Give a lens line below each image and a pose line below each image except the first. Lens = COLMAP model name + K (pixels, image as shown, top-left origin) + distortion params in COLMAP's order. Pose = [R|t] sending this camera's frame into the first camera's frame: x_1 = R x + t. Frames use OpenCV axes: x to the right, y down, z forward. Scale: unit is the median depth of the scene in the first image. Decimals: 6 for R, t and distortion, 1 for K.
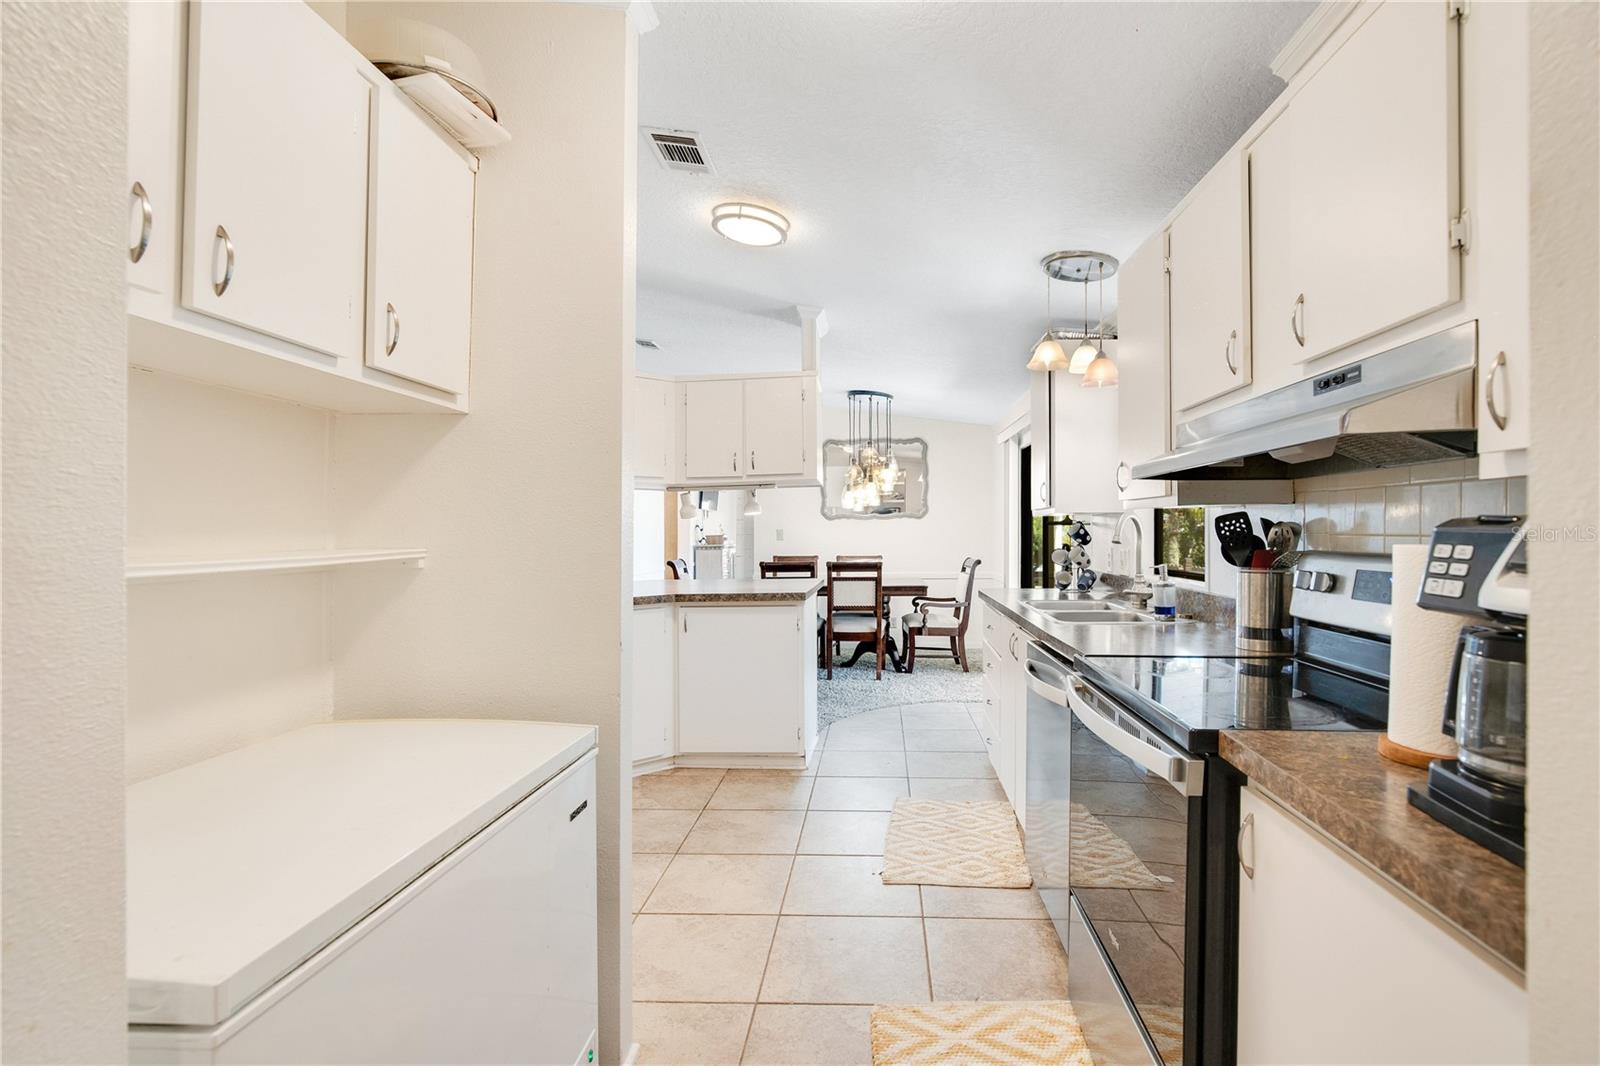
lens RADIAL K [[749.8, 0, 800.5], [0, 749.8, 536.4], [0, 0, 1]] dist [-0.024290, 0.003962]
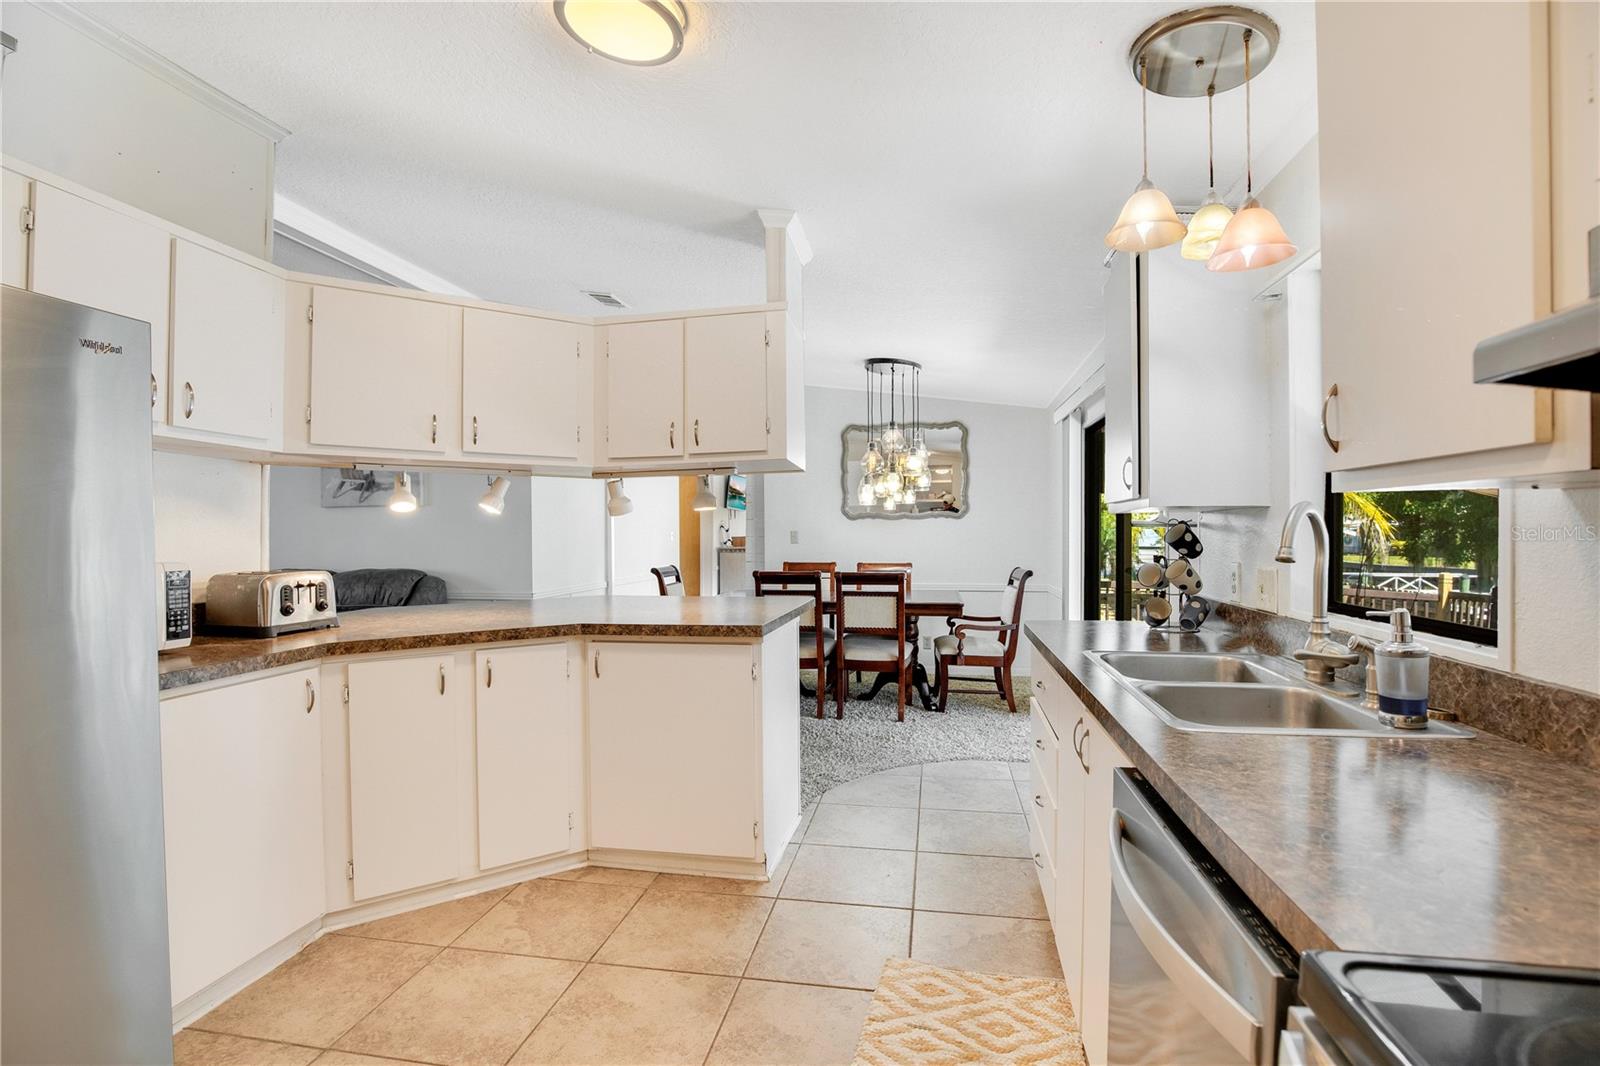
lens RADIAL K [[749.8, 0, 800.1], [0, 749.8, 527.5], [0, 0, 1]] dist [-0.024290, 0.003962]
pose [[0.997383, 0.003673, -0.072212, 0.079265], [-0.004619, 0.999906, -0.012944, -0.004076], [0.072157, 0.013243, 0.997305, 0.290935]]
